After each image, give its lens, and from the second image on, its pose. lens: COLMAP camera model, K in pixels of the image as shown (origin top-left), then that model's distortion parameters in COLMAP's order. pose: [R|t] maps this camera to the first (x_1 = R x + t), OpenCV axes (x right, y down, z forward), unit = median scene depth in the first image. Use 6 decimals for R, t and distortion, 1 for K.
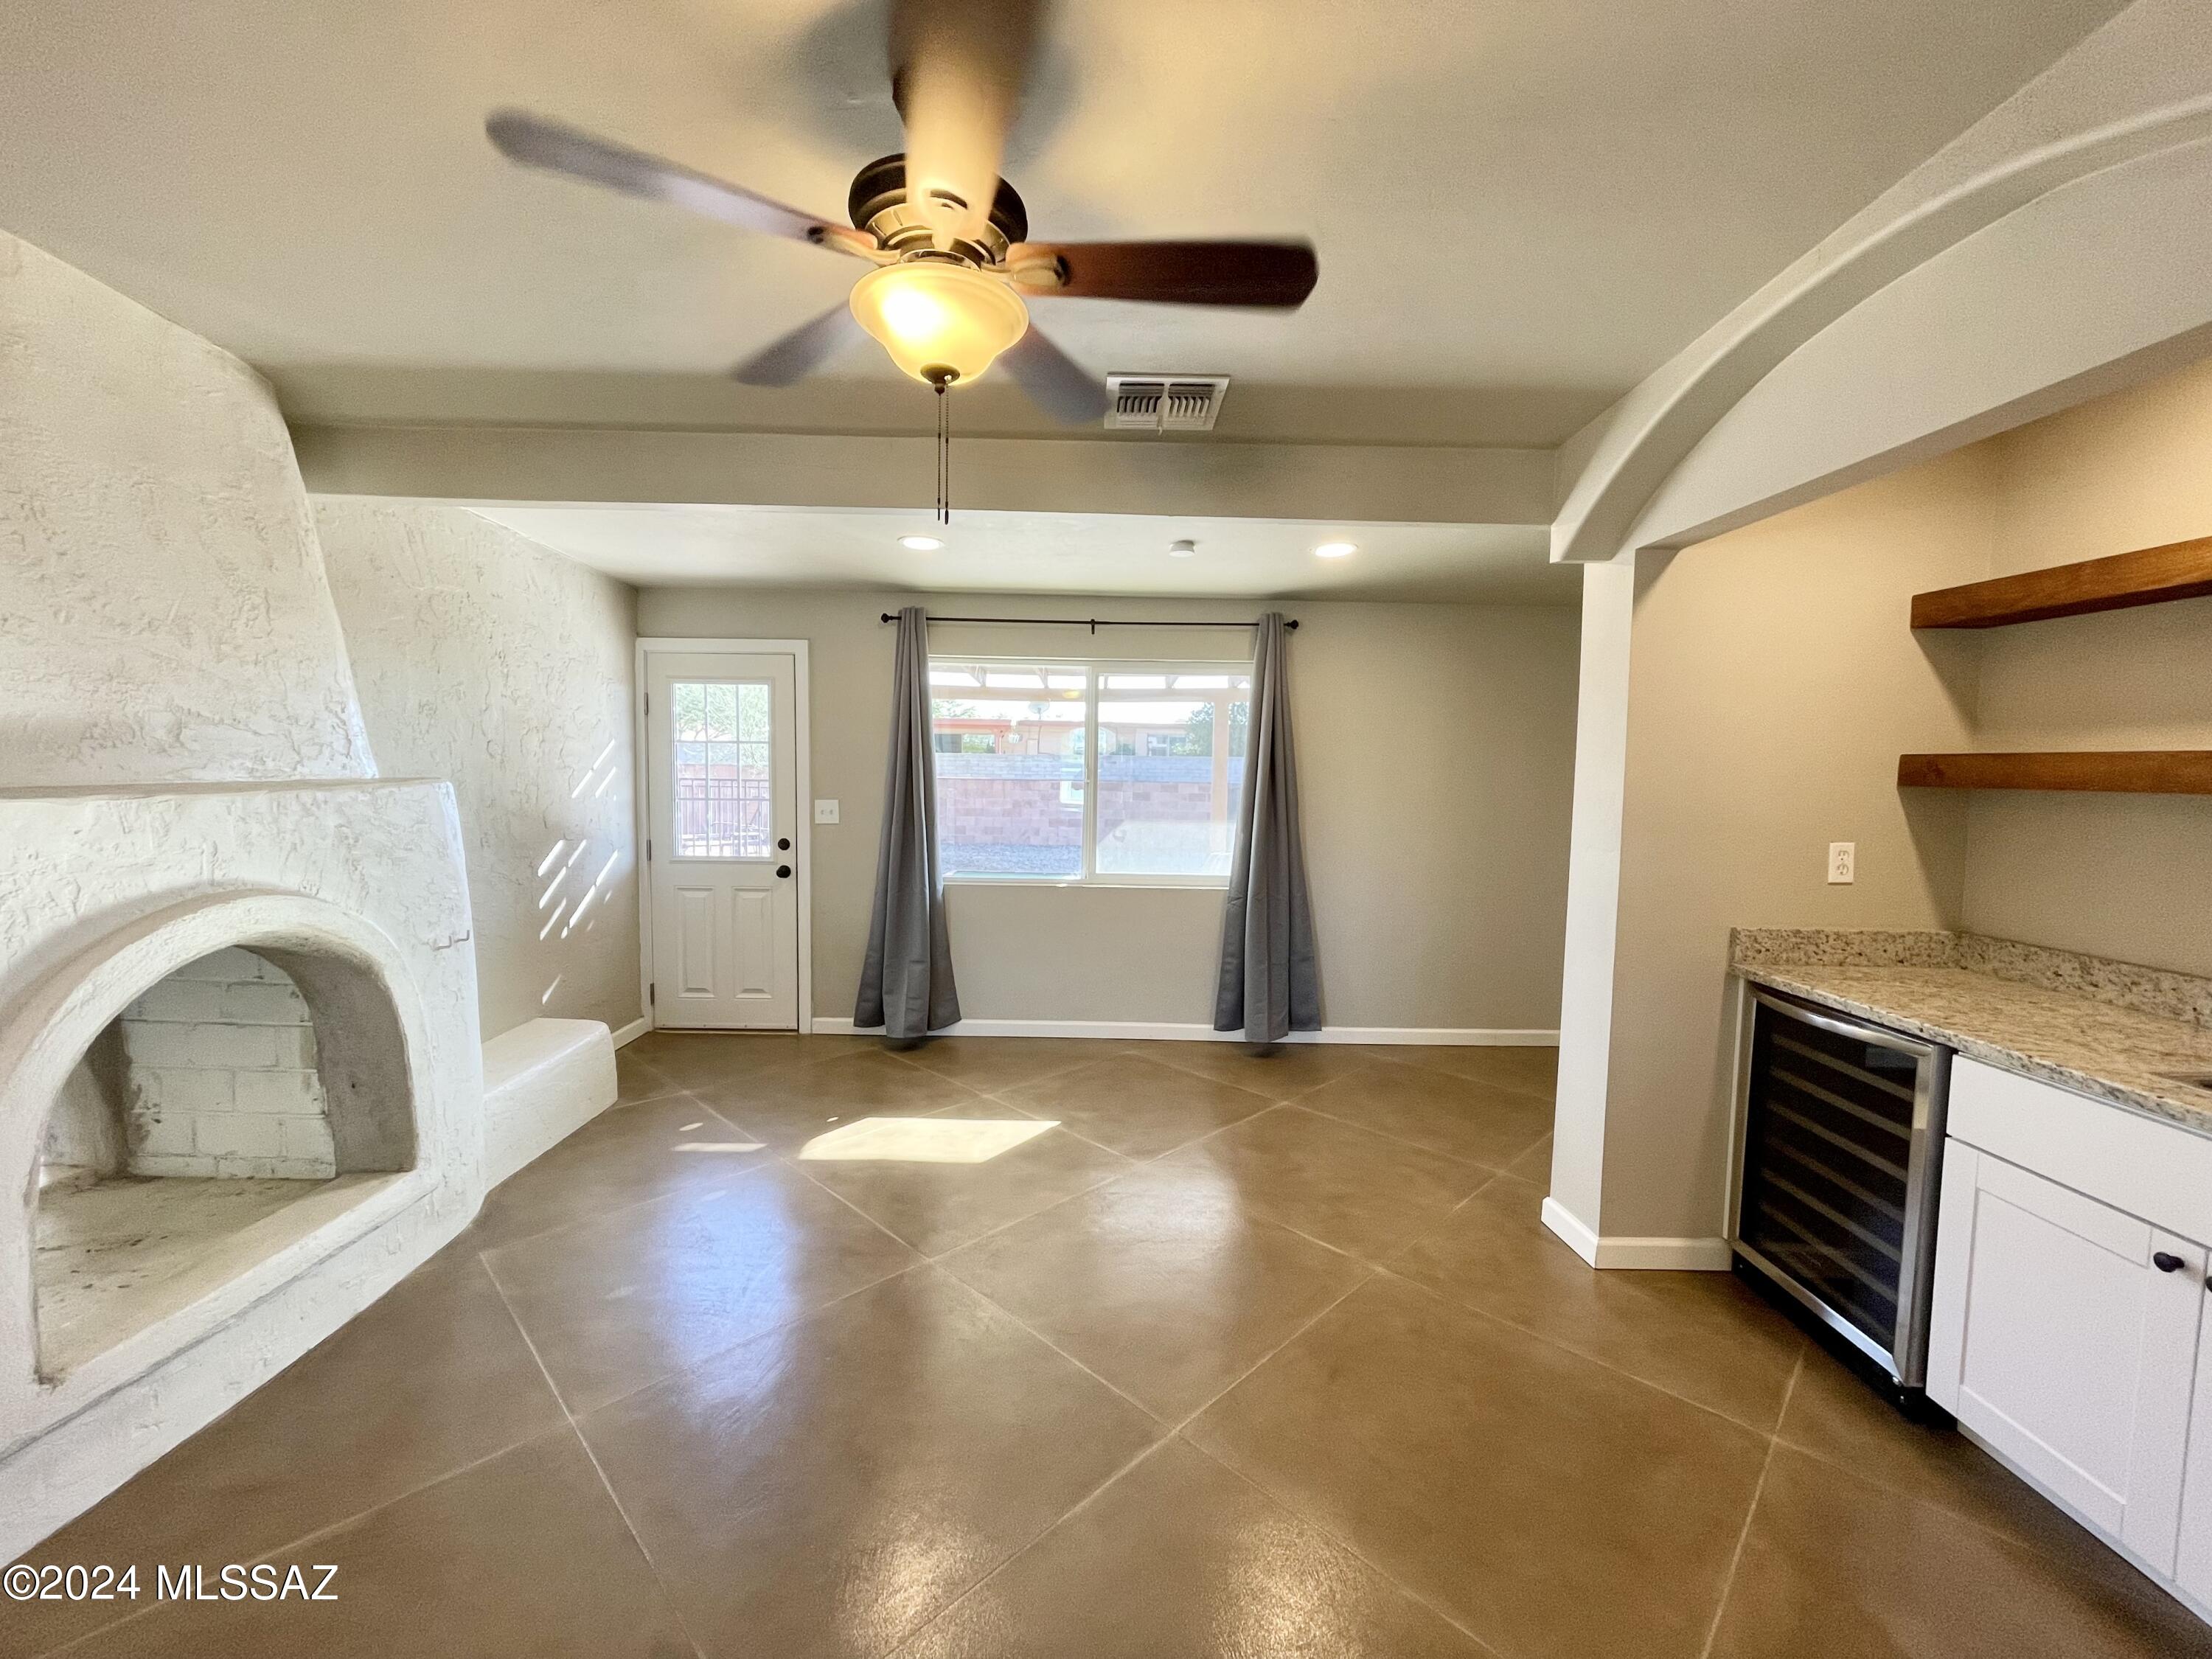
lens RADIAL K [[890.7, 0, 1097.2], [0, 890.7, 827.4], [0, 0, 1]] dist [-0.000048, -0.000459]
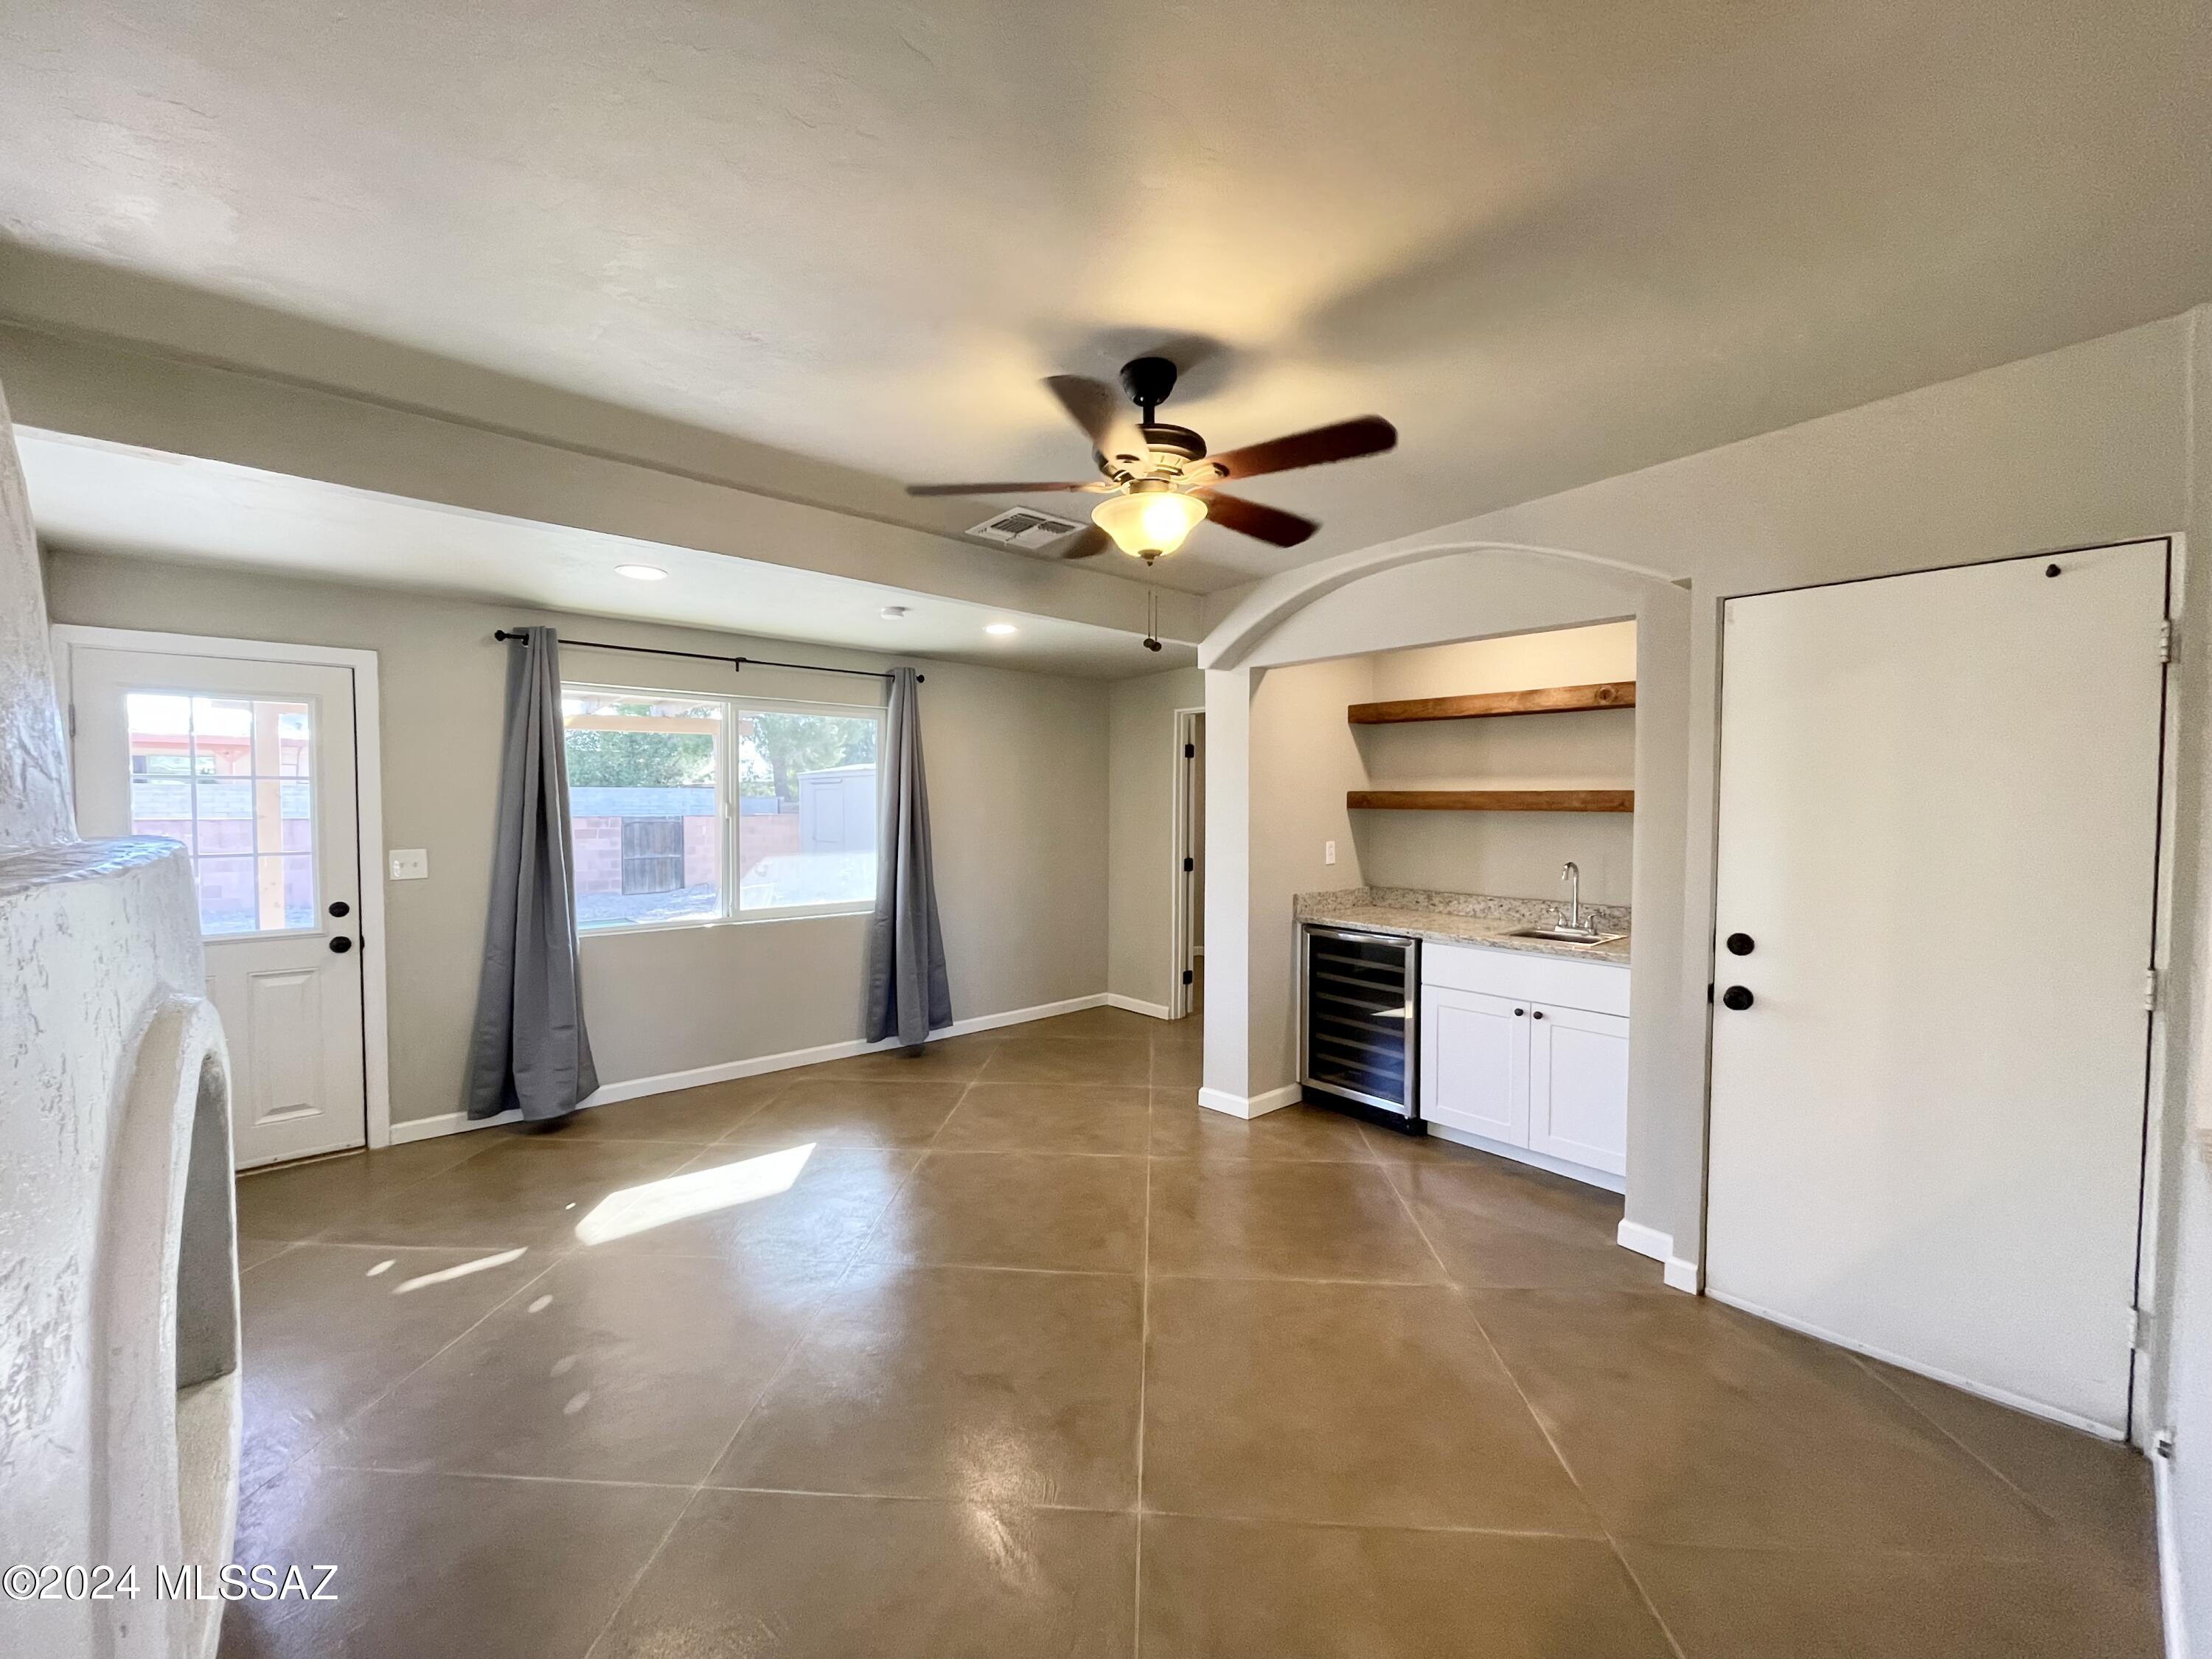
lens RADIAL K [[890.7, 0, 1097.2], [0, 890.7, 827.4], [0, 0, 1]] dist [-0.000048, -0.000459]
pose [[0.756180, -0.032579, 0.653552, -0.375224], [0.053676, 0.998482, -0.012332, -0.007545], [-0.652158, 0.044405, 0.756781, -0.020798]]
